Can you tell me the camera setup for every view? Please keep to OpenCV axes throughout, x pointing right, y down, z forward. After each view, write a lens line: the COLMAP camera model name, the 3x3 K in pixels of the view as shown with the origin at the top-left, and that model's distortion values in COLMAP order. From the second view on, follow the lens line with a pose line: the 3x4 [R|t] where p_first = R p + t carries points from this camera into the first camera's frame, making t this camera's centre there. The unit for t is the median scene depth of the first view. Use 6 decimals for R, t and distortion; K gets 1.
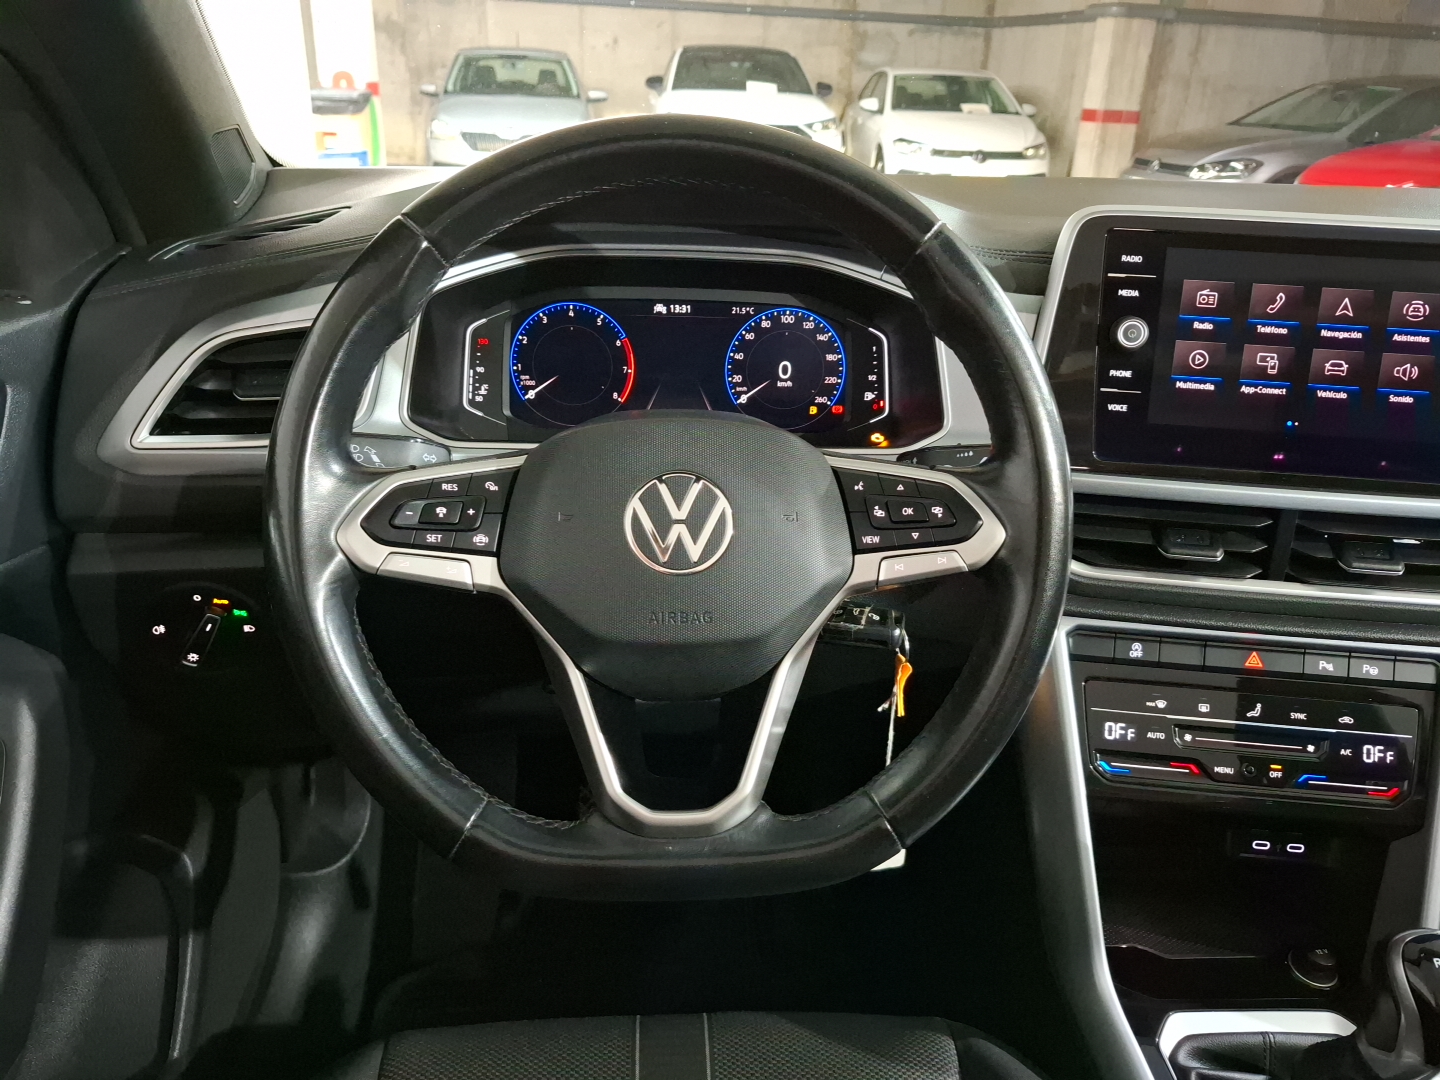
lens RADIAL K [[1017.5, 0, 729.3], [0, 1017.5, 544.1], [0, 0, 1]] dist [0.127499, -0.159574]
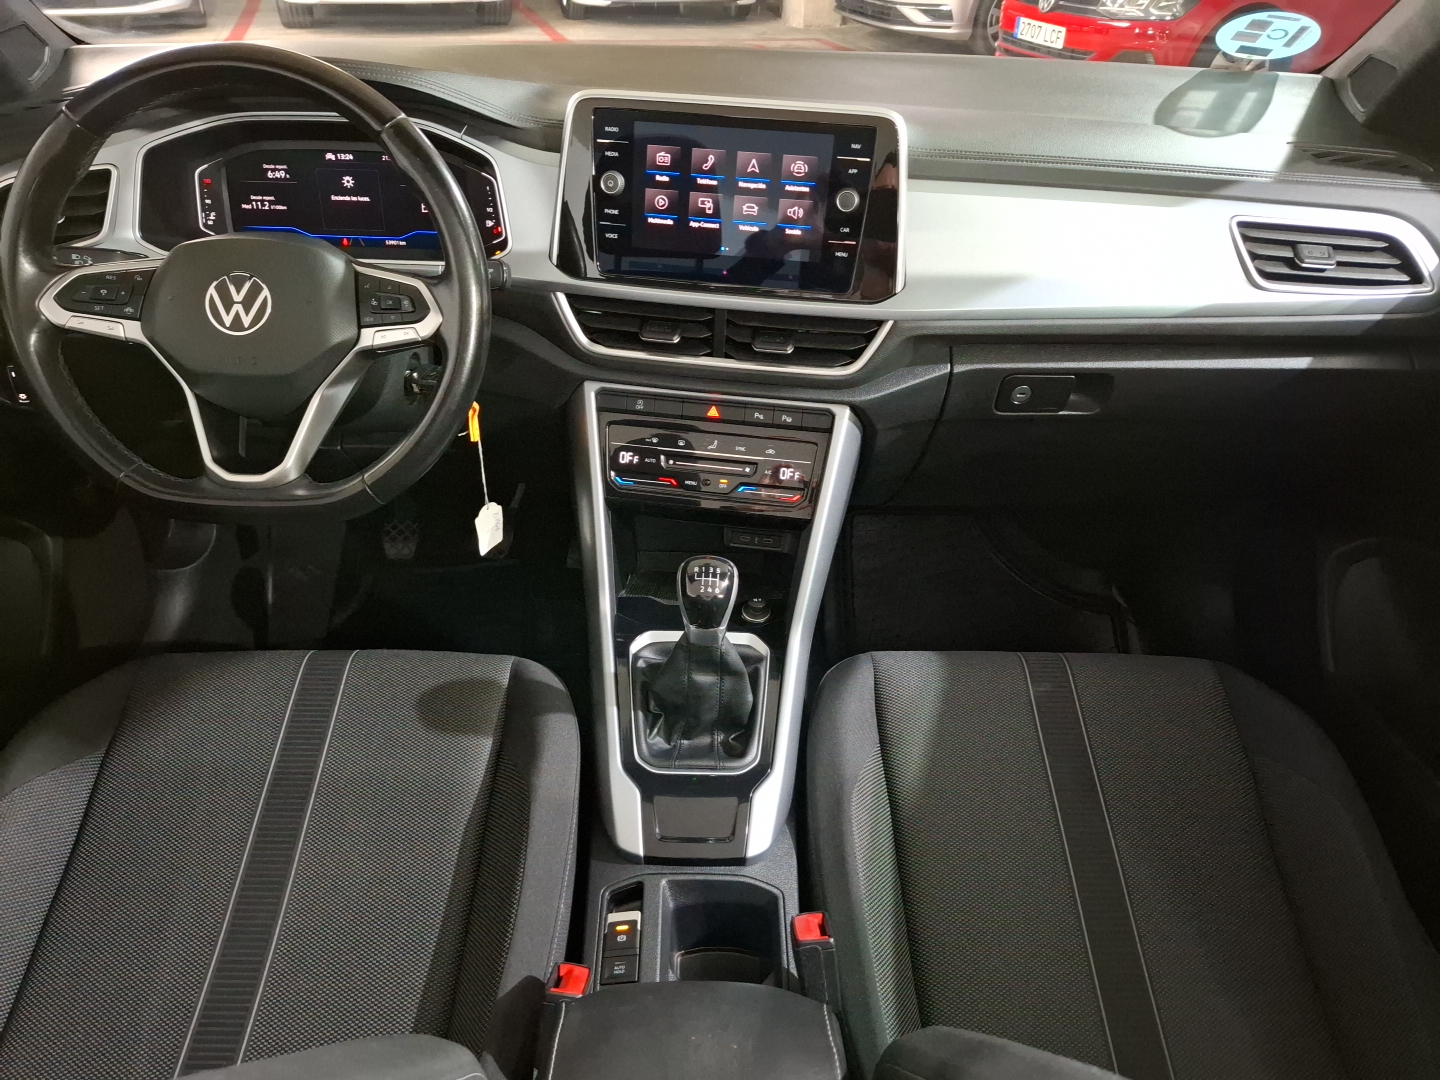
lens RADIAL K [[1017.5, 0, 729.3], [0, 1017.5, 544.1], [0, 0, 1]] dist [0.127499, -0.159574]
pose [[0.997991, 0.021323, -0.059652, 0.578964], [-0.011036, 0.985770, 0.167734, 0.048811], [0.062380, -0.166739, 0.984026, -0.462556]]
